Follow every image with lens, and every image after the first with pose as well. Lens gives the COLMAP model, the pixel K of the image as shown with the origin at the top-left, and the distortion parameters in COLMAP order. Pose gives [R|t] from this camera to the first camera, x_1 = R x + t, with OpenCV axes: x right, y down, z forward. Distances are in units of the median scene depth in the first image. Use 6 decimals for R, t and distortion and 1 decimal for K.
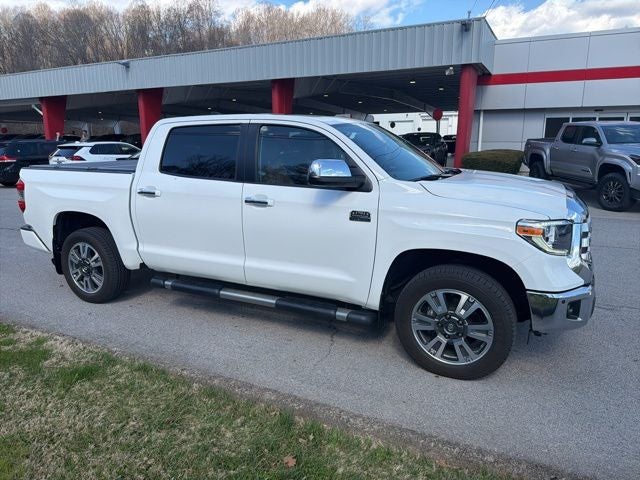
lens RADIAL K [[452.9, 0, 316.5], [0, 452.9, 238.7], [0, 0, 1]] dist [0.052716, -0.067244]
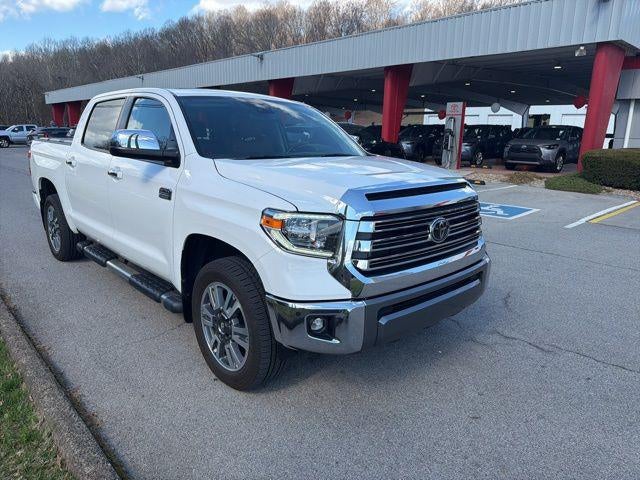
lens RADIAL K [[457.0, 0, 317.3], [0, 457.0, 238.5], [0, 0, 1]] dist [0.006174, -0.000726]
pose [[0.935289, 0.106426, -0.337502, 0.521938], [-0.101854, 0.994307, 0.031279, -0.013865], [0.338909, 0.005121, 0.940805, 0.164878]]
